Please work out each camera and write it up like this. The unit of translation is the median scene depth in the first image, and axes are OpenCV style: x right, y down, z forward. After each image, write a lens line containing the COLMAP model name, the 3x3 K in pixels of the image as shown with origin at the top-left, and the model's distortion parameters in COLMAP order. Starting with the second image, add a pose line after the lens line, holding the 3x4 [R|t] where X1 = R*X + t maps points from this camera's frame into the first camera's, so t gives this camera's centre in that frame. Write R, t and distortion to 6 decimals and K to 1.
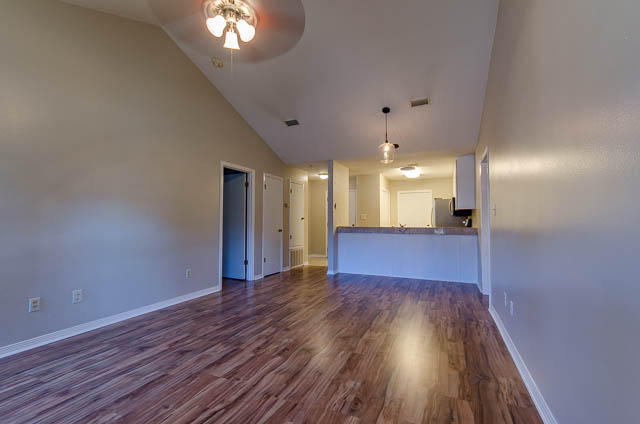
lens RADIAL K [[281.3, 0, 320.0], [0, 281.3, 212.0], [0, 0, 1]] dist [0.003267, 0.000454]
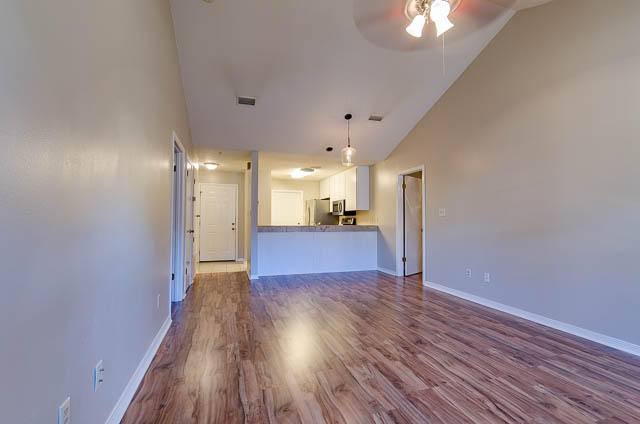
lens RADIAL K [[291.5, 0, 320.0], [0, 291.5, 212.0], [0, 0, 1]] dist [0.008969, -0.000324]
pose [[0.742452, 0.020181, 0.669595, -0.949778], [-0.025931, 0.999663, -0.001377, 0.009221], [-0.669397, -0.016341, 0.742725, 0.392330]]
